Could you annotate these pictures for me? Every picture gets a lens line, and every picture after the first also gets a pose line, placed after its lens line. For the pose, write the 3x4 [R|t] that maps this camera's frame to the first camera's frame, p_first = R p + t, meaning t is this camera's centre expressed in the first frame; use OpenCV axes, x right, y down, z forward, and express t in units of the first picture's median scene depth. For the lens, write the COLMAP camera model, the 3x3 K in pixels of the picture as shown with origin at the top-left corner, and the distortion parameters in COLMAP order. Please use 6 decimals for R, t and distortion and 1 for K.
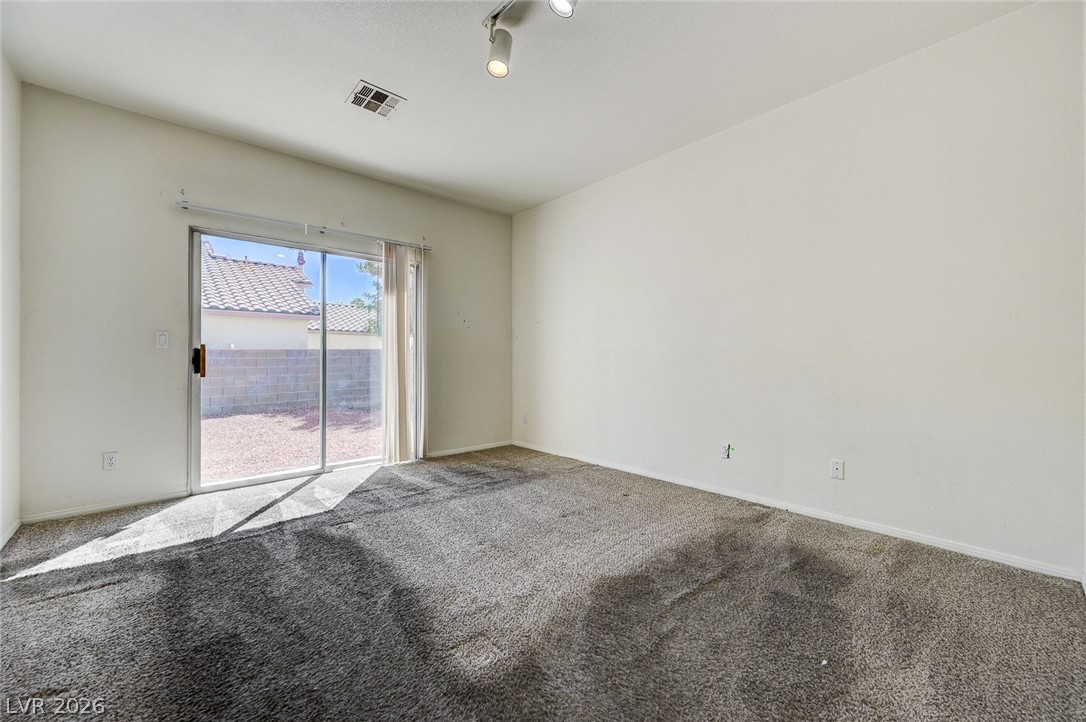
lens RADIAL K [[429.6, 0, 546.0], [0, 429.6, 358.3], [0, 0, 1]] dist [-0.001923, 0.000410]
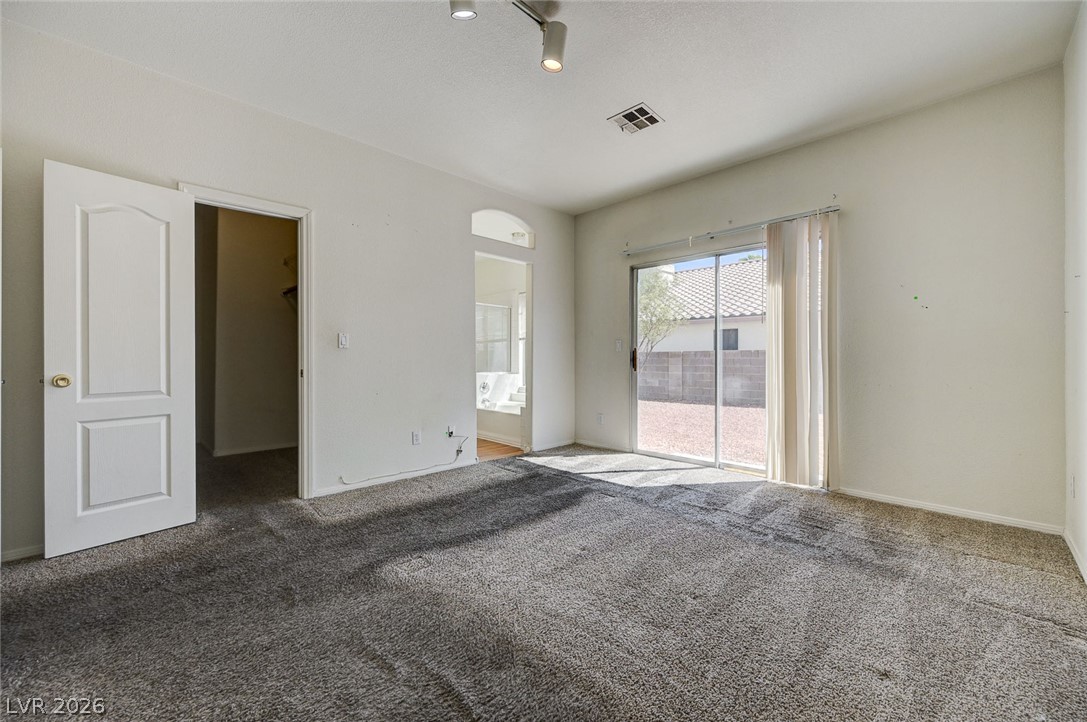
lens RADIAL K [[430.0, 0, 551.0], [0, 430.0, 356.4], [0, 0, 1]] dist [-0.001923, 0.000410]
pose [[0.059052, -0.003950, -0.998247, 0.611916], [0.000848, 0.999992, -0.003907, 0.001012], [0.998255, -0.000616, 0.059055, 0.657815]]
